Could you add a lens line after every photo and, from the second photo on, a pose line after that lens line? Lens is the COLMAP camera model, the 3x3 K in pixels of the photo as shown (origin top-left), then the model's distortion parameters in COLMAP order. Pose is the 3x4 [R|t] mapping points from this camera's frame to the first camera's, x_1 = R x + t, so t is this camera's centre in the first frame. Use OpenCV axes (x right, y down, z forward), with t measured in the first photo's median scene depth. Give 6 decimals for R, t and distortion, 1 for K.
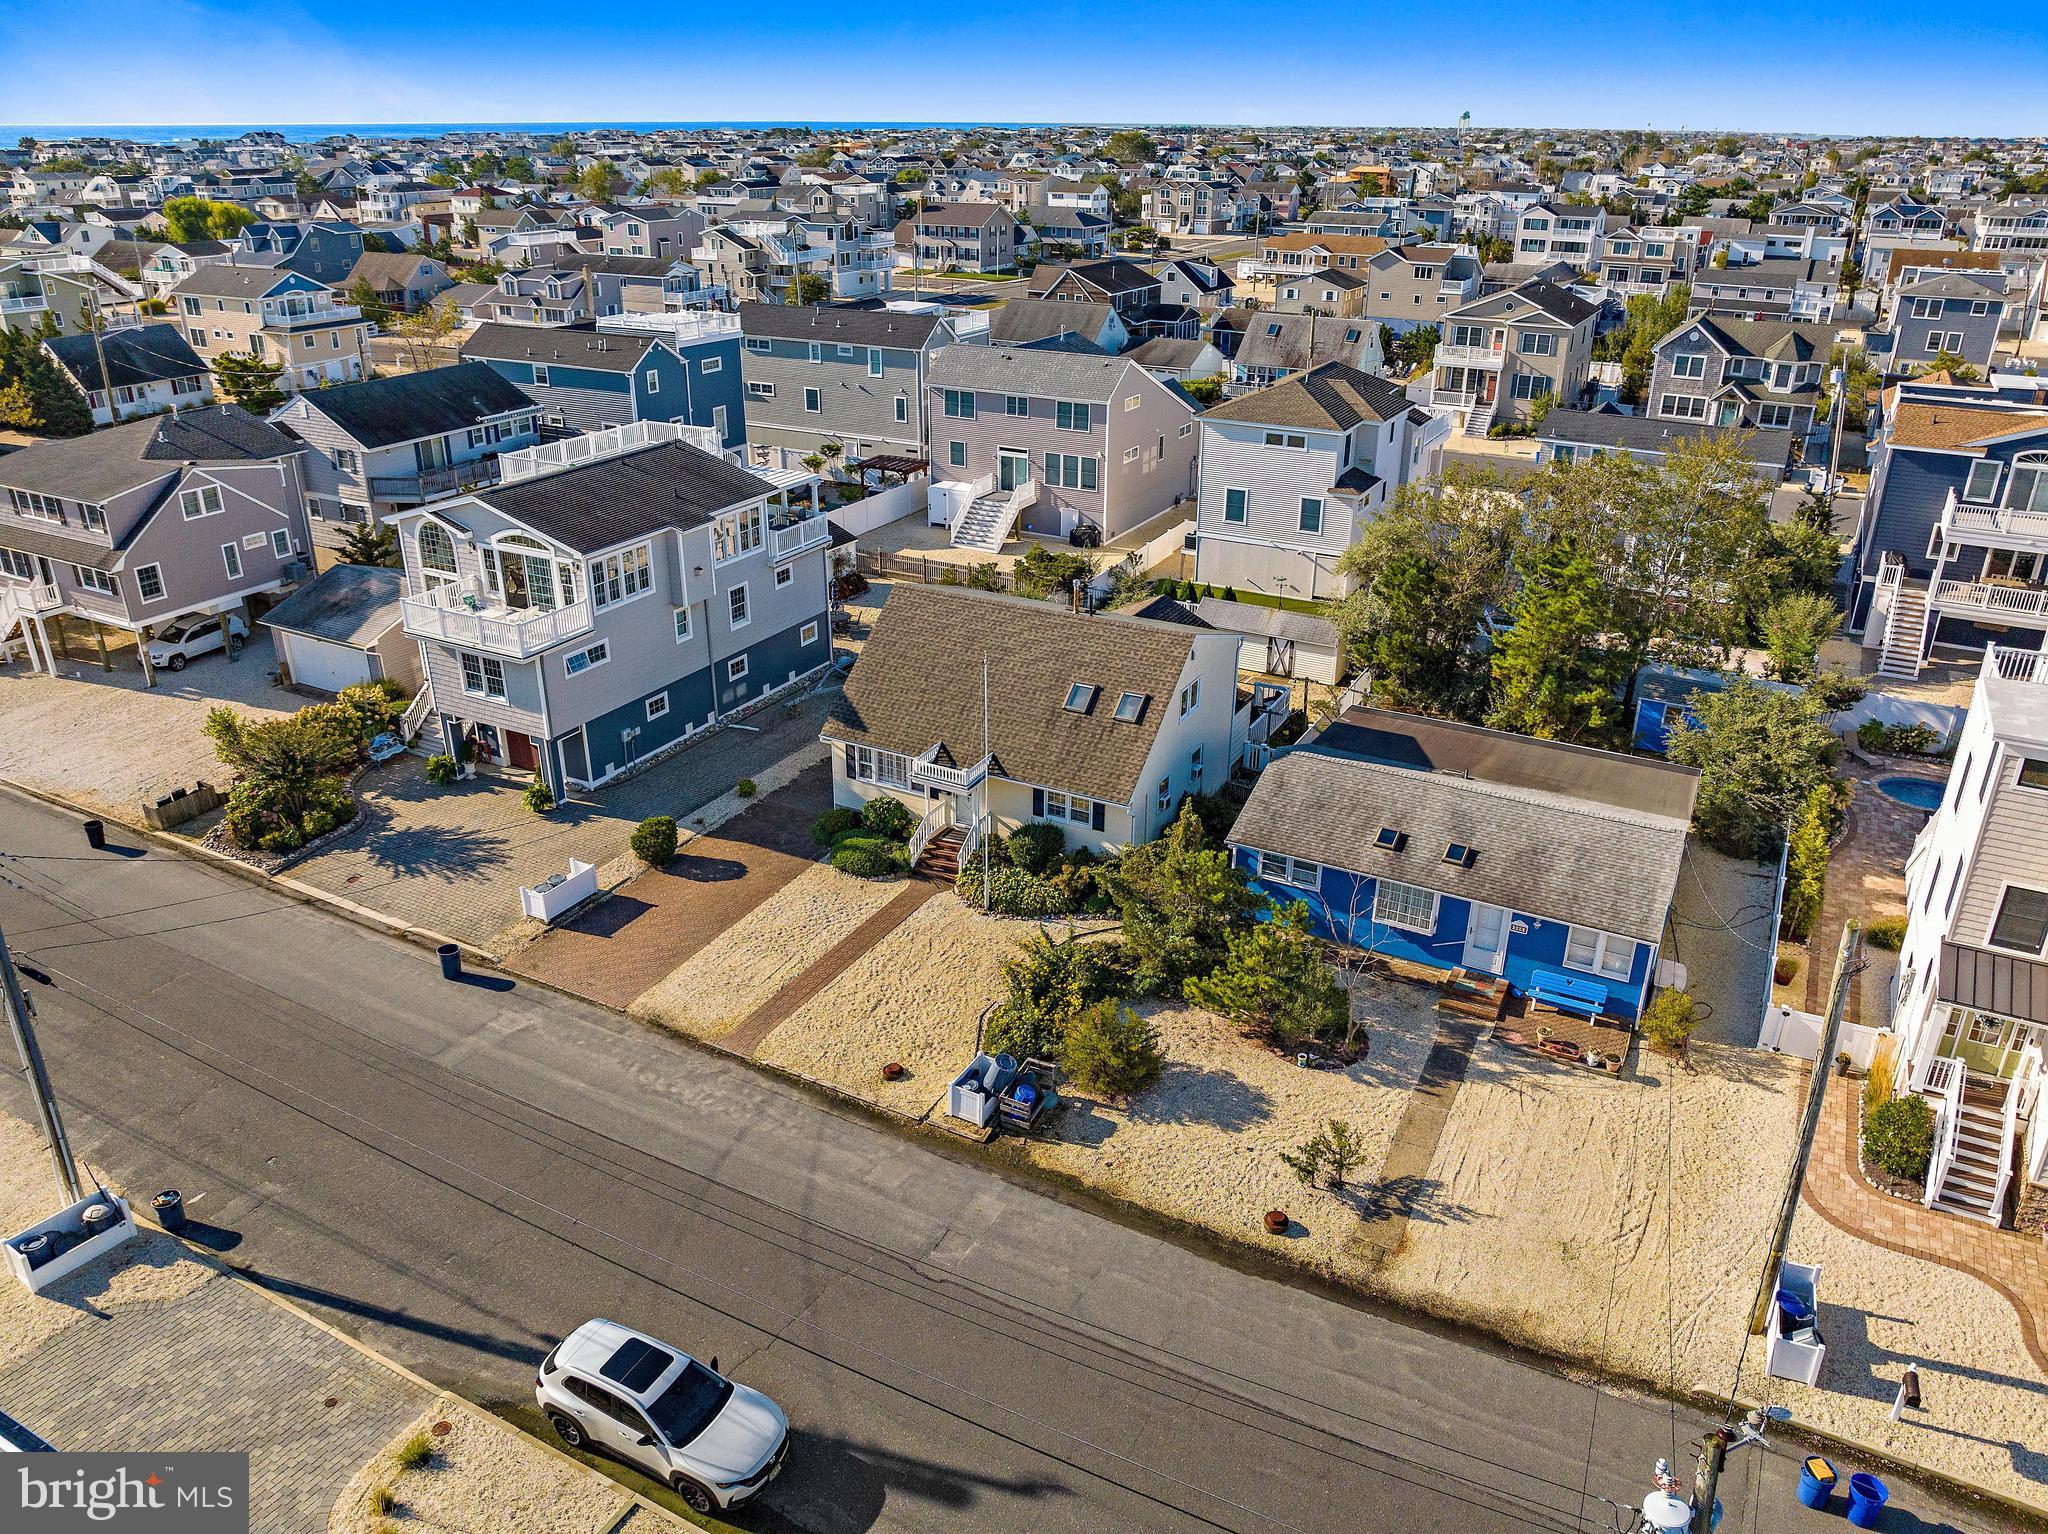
lens RADIAL K [[1452.8, 0, 1036.2], [0, 1452.8, 767.0], [0, 0, 1]] dist [-0.045032, 0.012792]
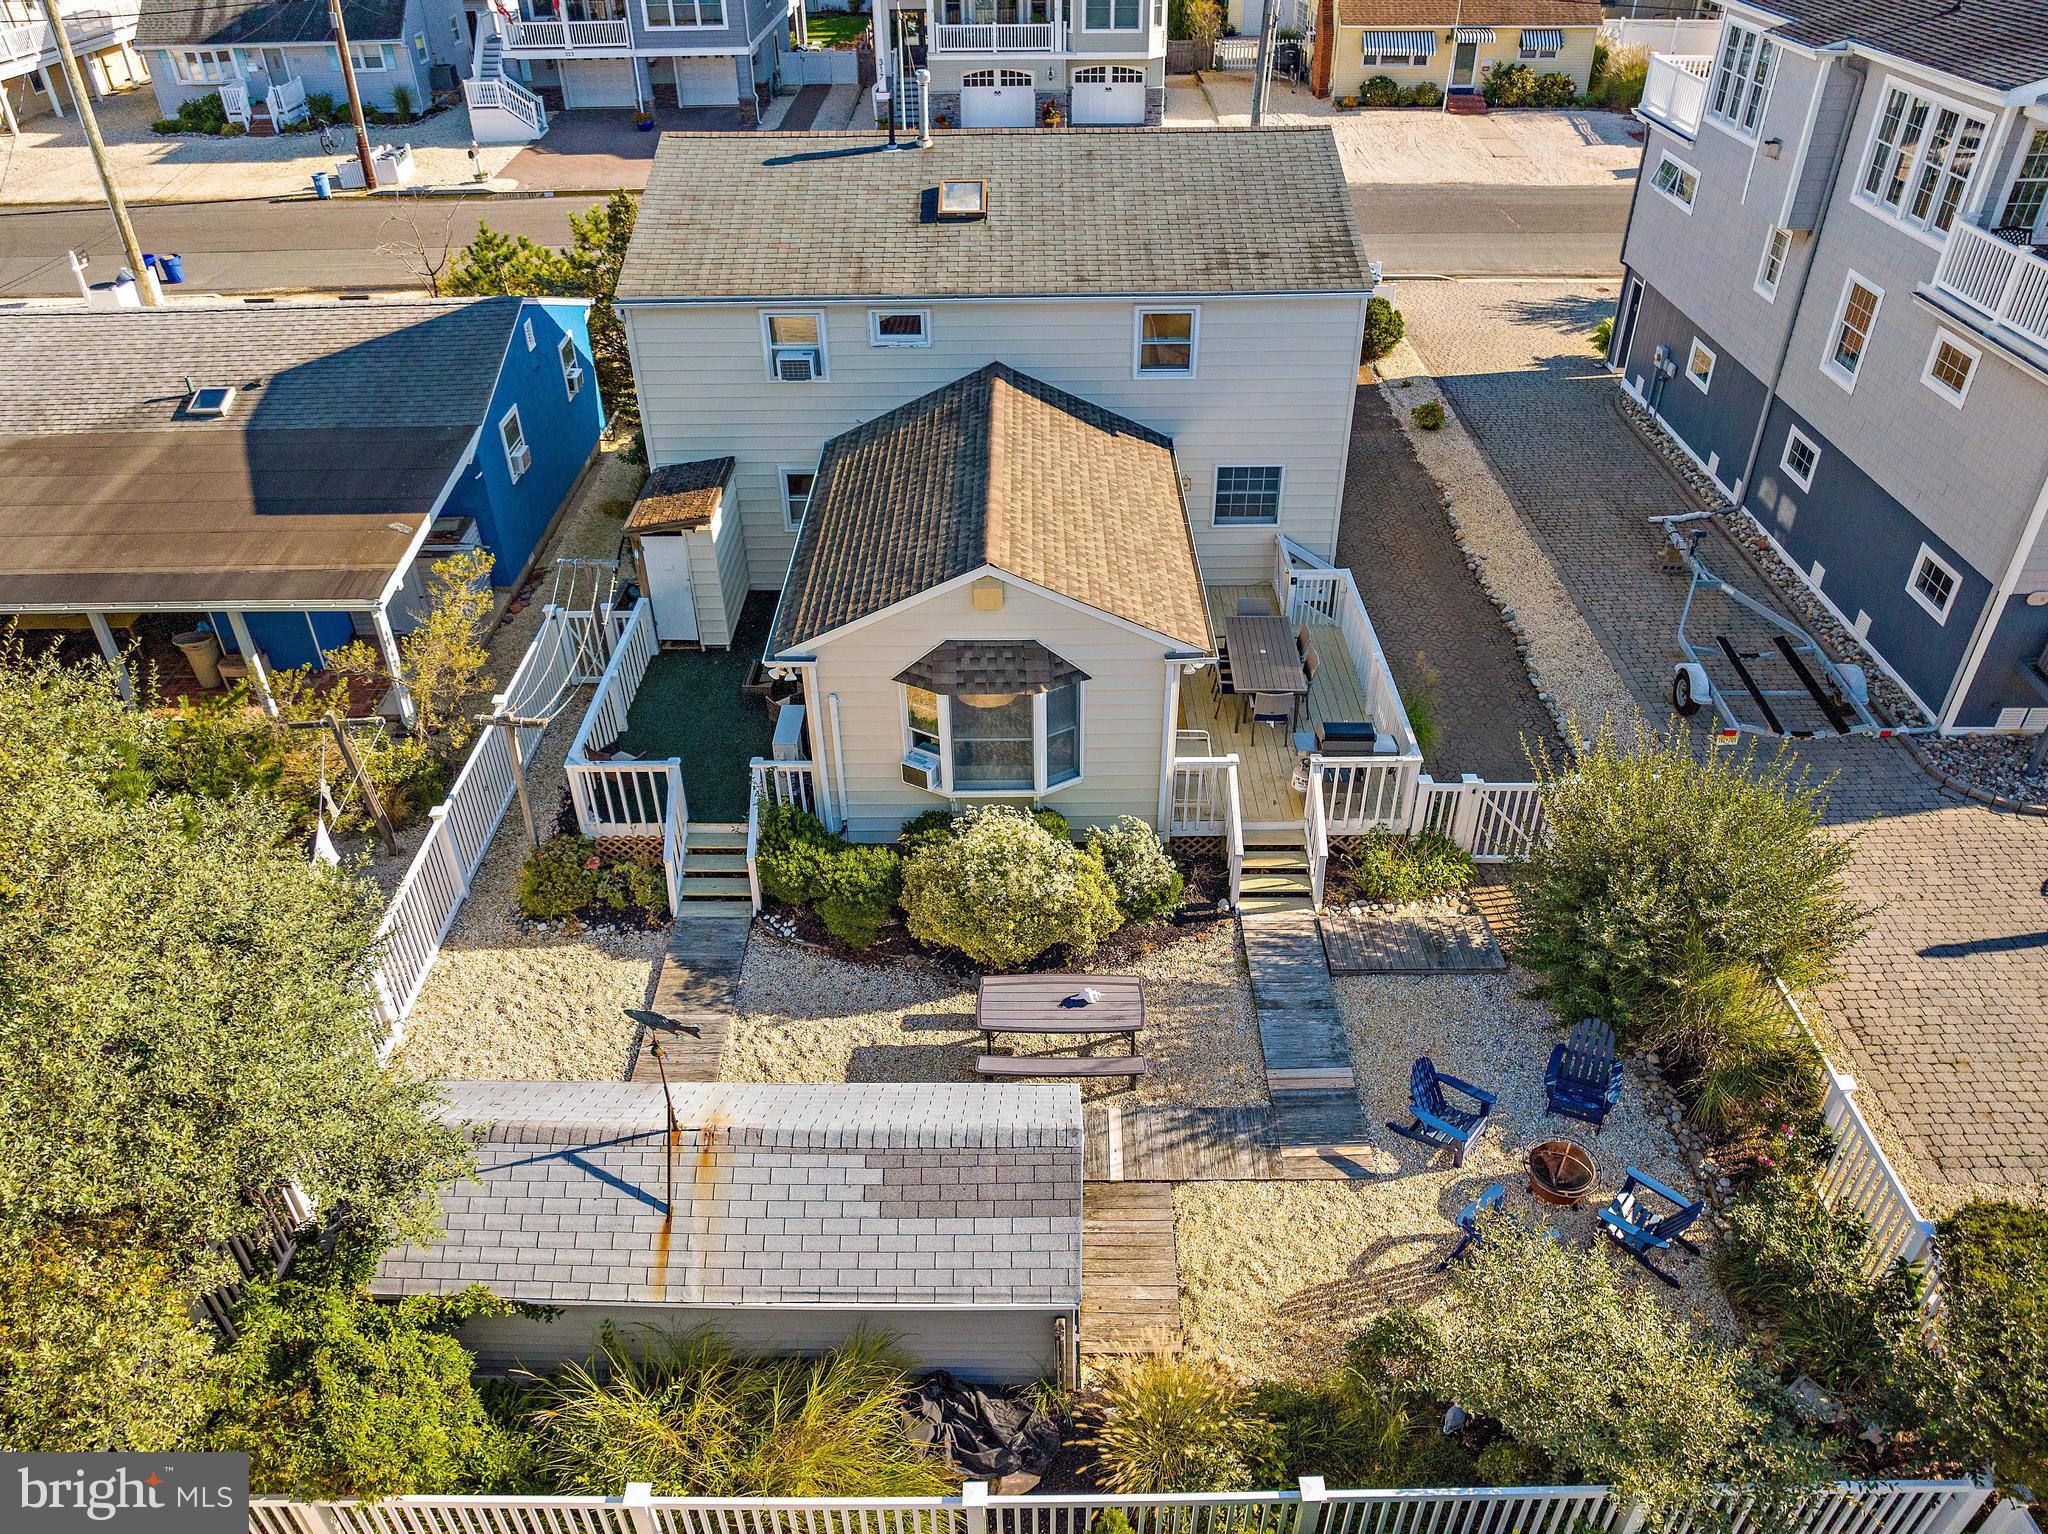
lens RADIAL K [[1452.8, 0, 1029.7], [0, 1452.8, 767.6], [0, 0, 1]] dist [-0.045032, 0.012792]
pose [[-0.880320, 0.279217, -0.383503, 0.239908], [-0.188723, 0.535565, 0.823136, -0.397573], [0.435224, 0.796999, -0.418775, 1.356197]]
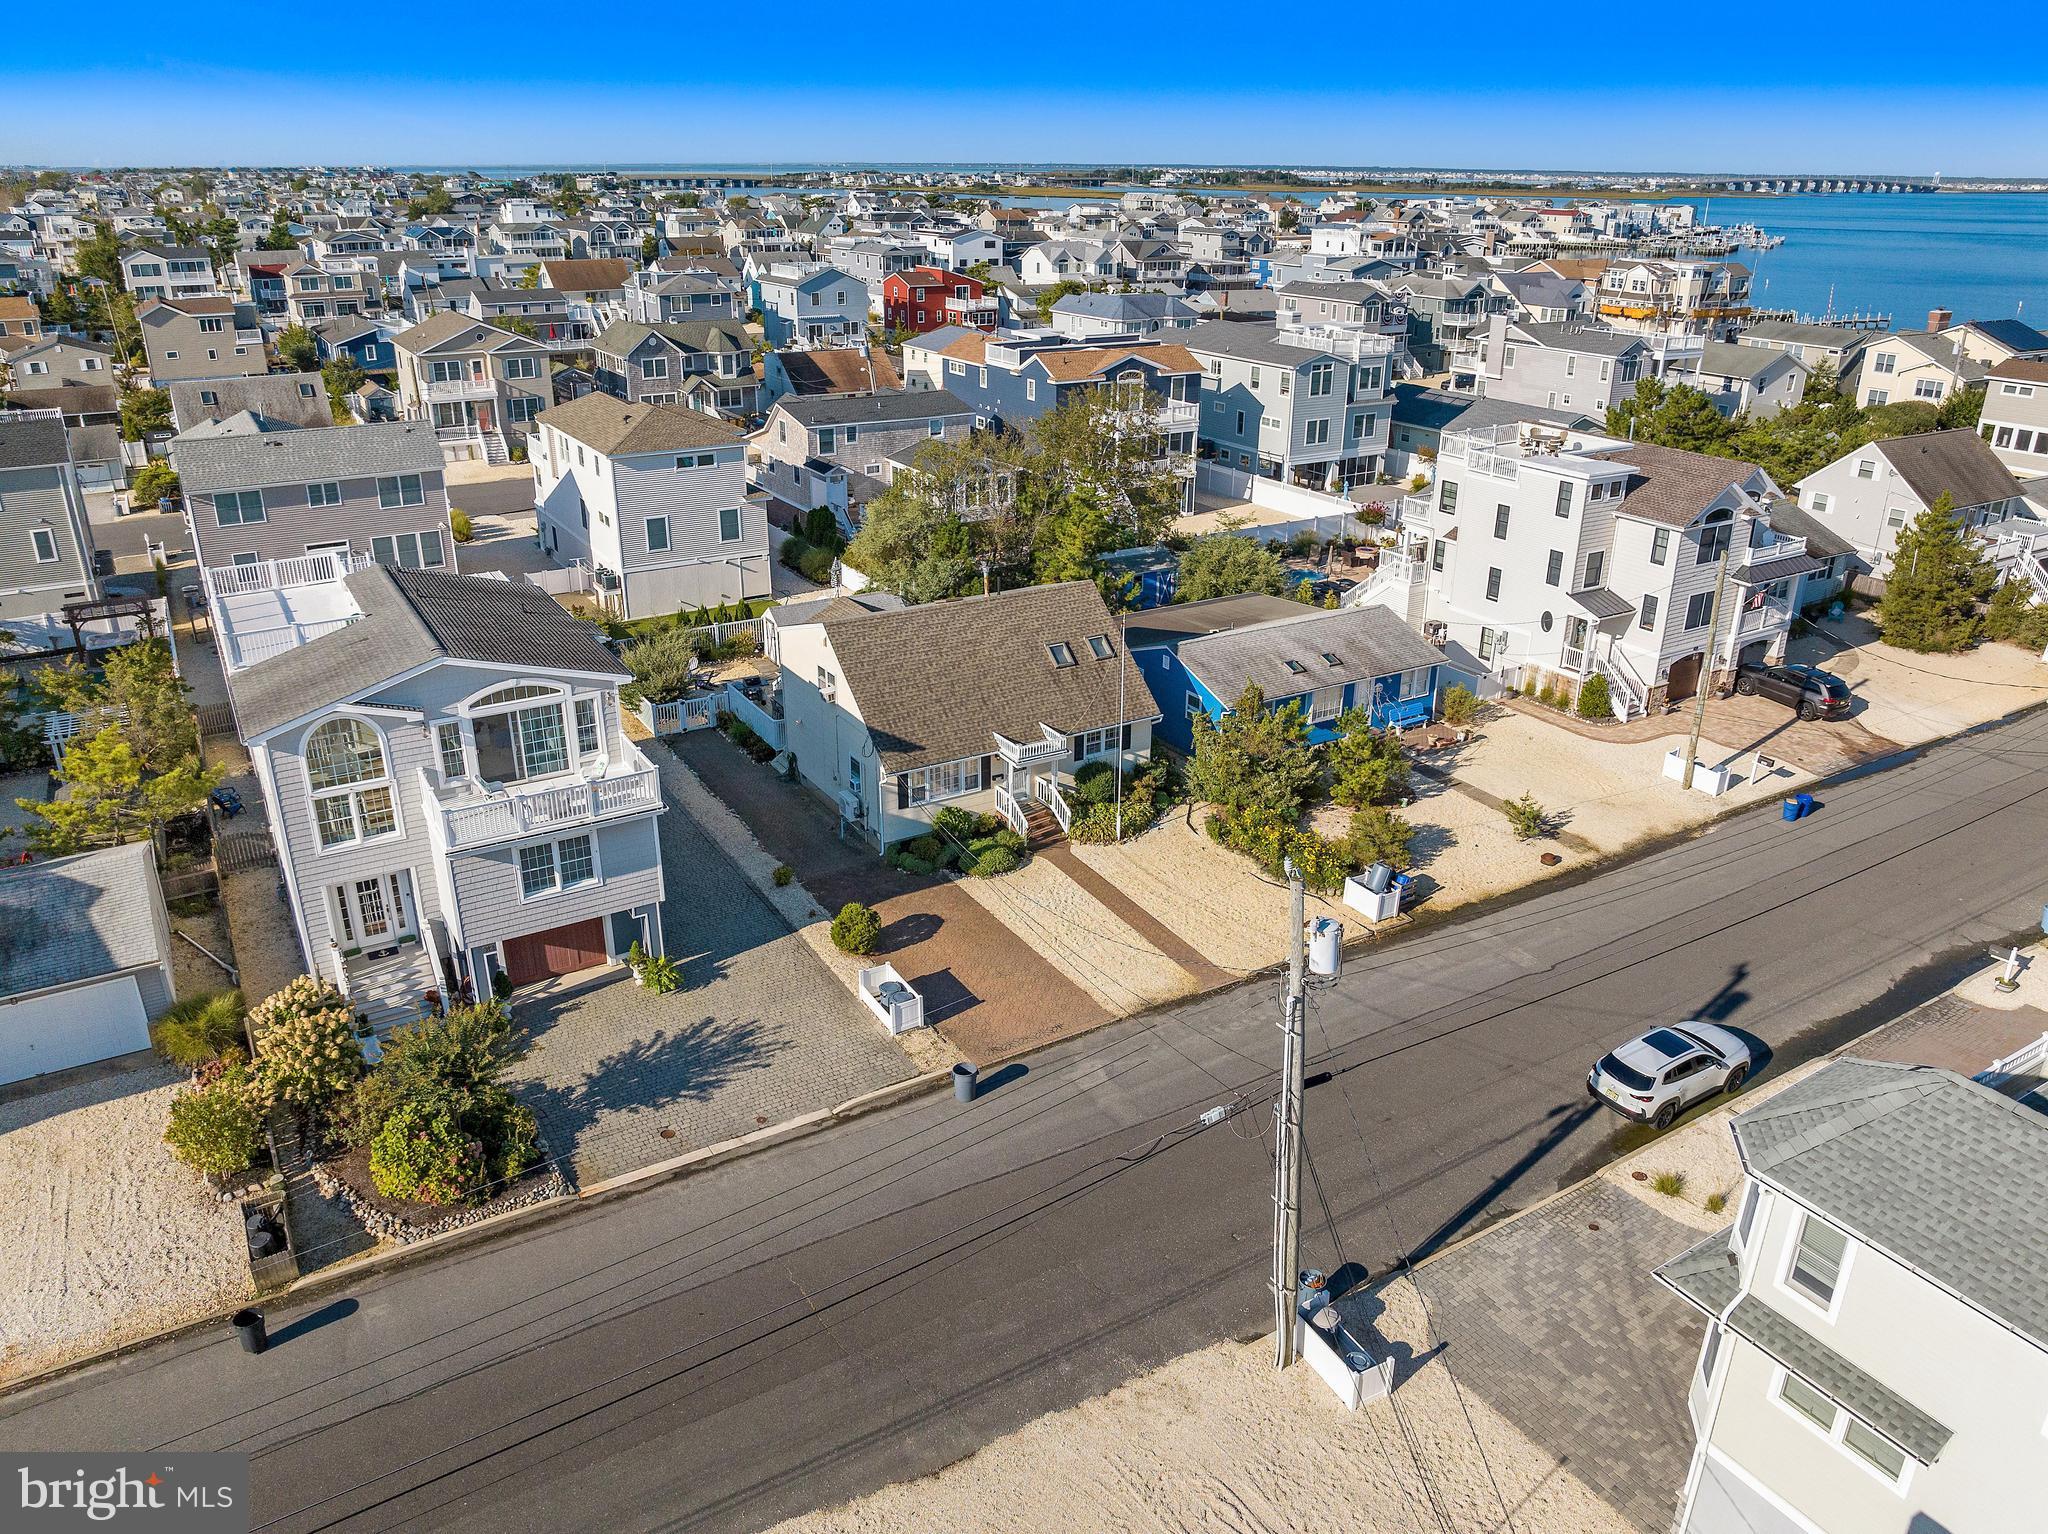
lens RADIAL K [[1452.8, 0, 1023.8], [0, 1452.8, 776.8], [0, 0, 1]] dist [-0.045032, 0.012792]
pose [[0.505387, -0.340004, 0.793083, -0.872805], [0.349578, 0.920972, 0.172066, -0.155876], [-0.788910, 0.190284, 0.584305, 0.333362]]
